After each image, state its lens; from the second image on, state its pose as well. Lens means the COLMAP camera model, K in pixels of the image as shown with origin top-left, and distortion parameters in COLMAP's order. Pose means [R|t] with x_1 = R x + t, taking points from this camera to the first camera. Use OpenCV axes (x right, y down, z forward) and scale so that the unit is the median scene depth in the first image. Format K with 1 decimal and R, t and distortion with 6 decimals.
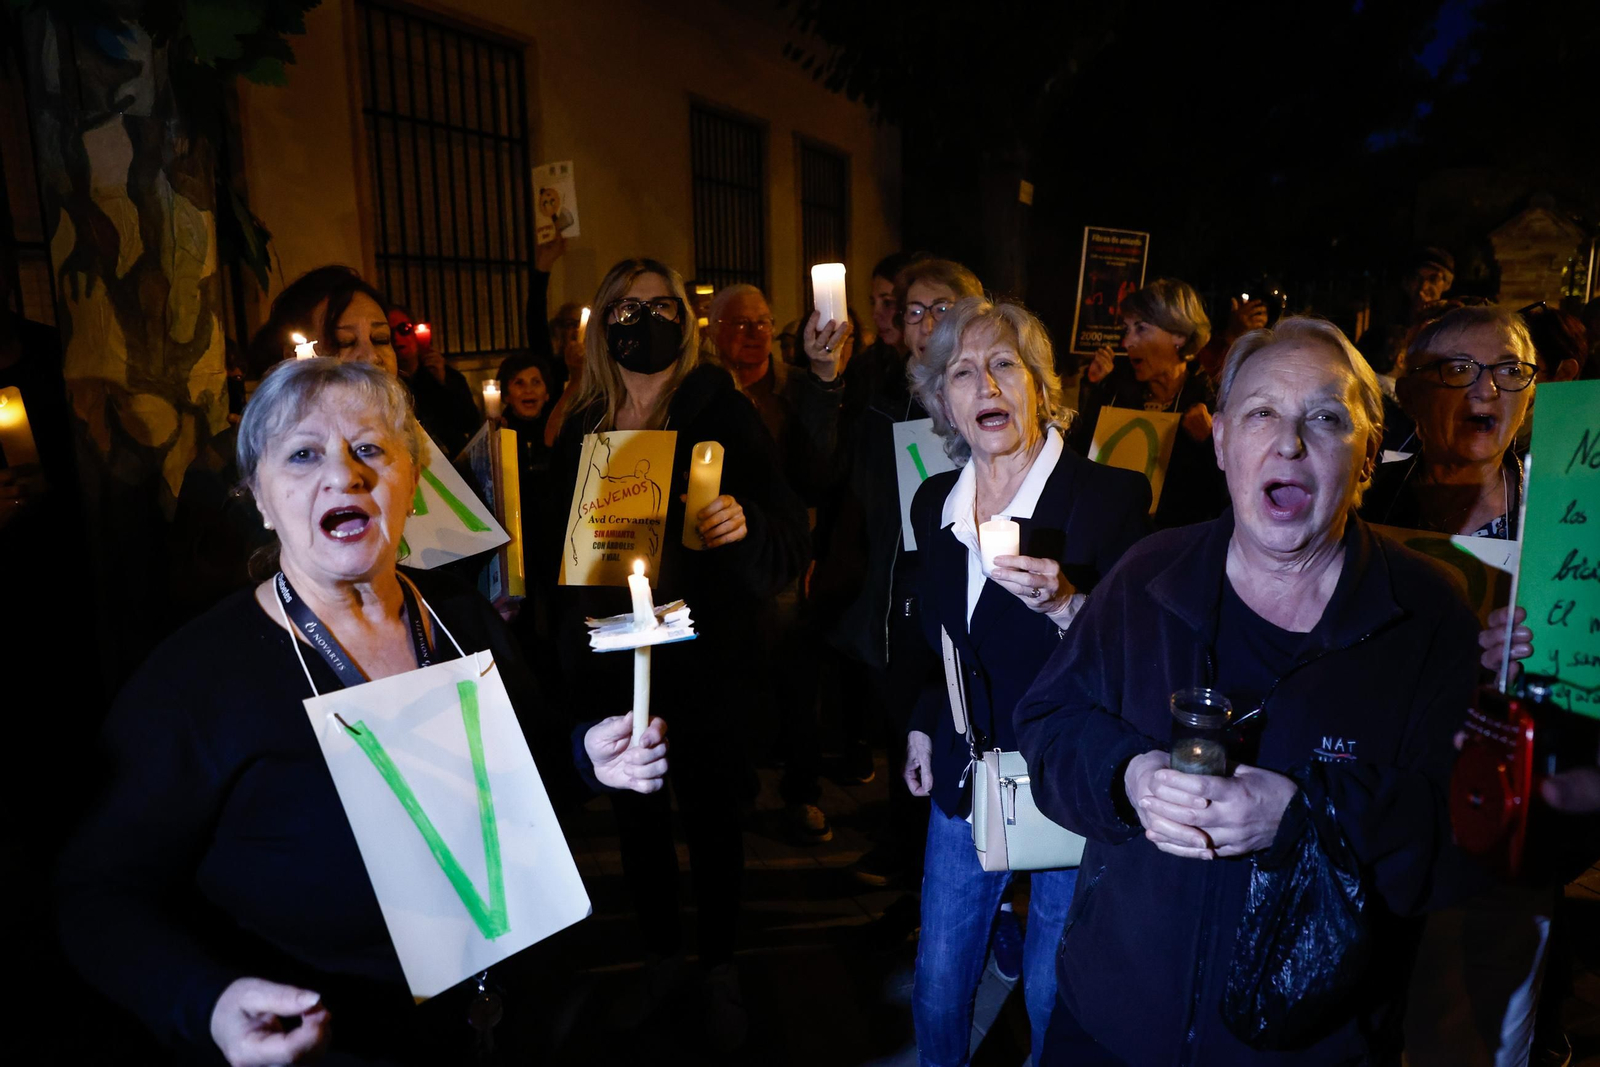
lens RADIAL K [[1090.5, 0, 803.3], [0, 1090.5, 495.8], [0, 0, 1]] dist [-0.057161, 0.024738]
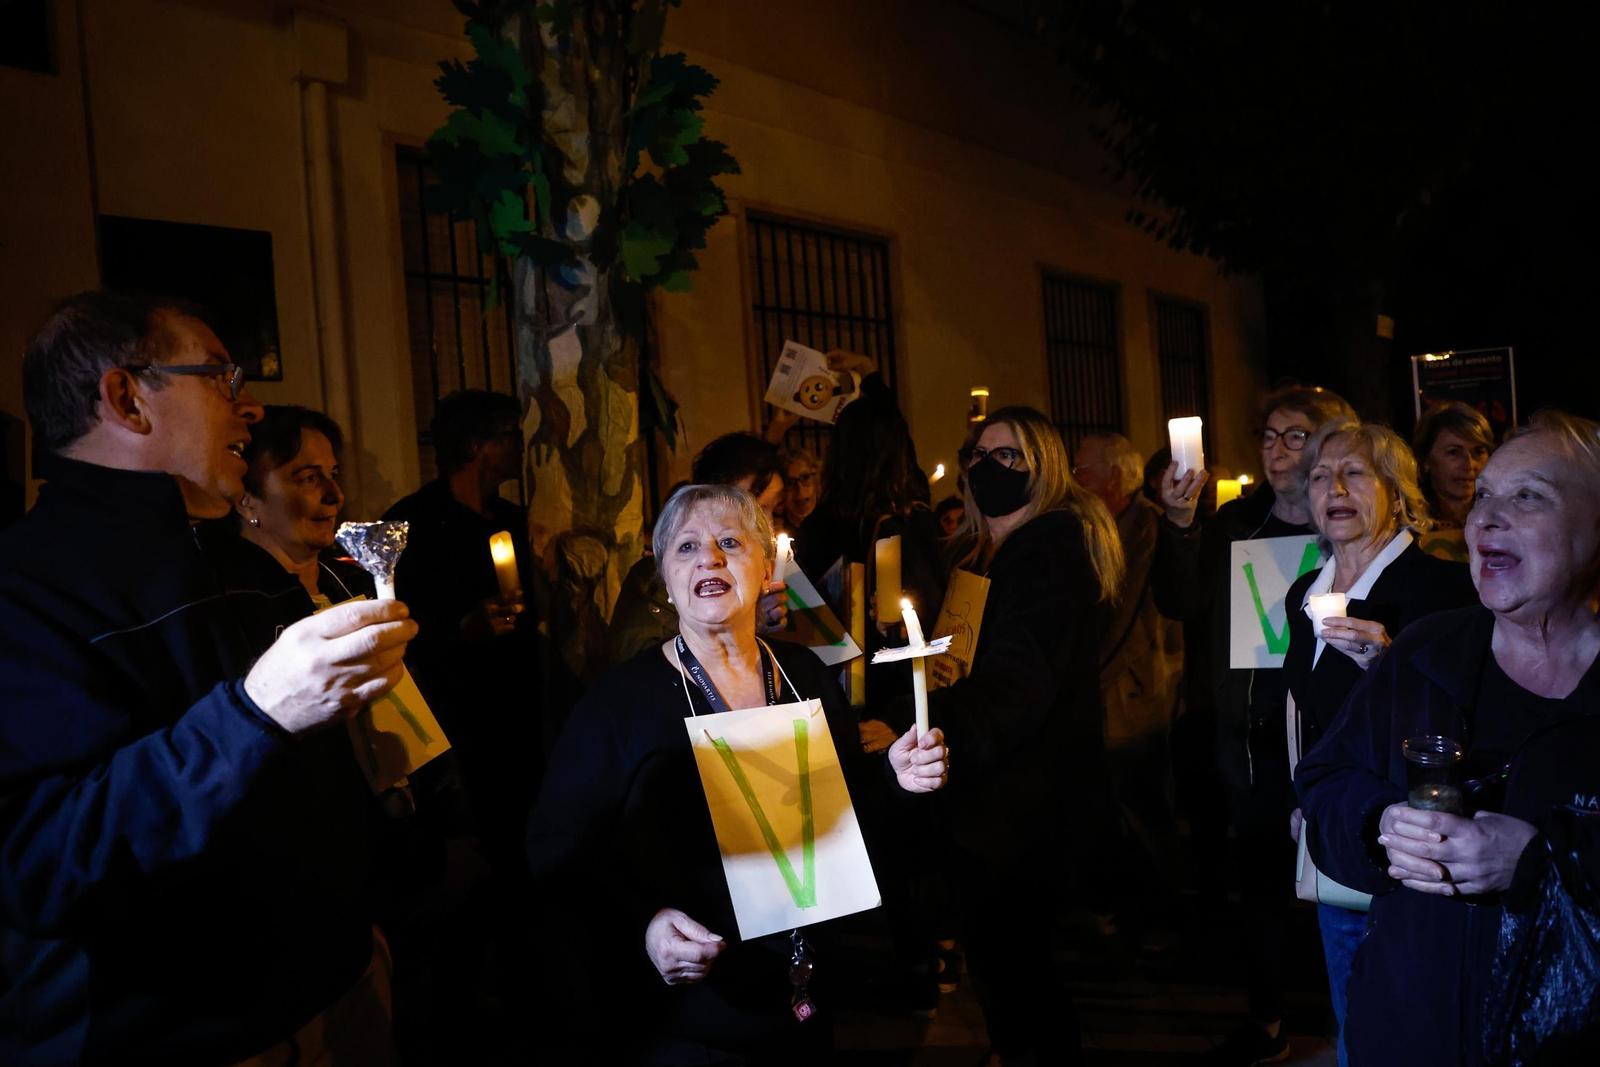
lens RADIAL K [[1090.5, 0, 803.3], [0, 1090.5, 495.8], [0, 0, 1]] dist [-0.057161, 0.024738]
pose [[0.941221, -0.040899, -0.335307, 0.063365], [-0.011203, 0.988318, -0.151996, 0.049976], [0.337607, 0.146818, 0.929767, -0.116702]]
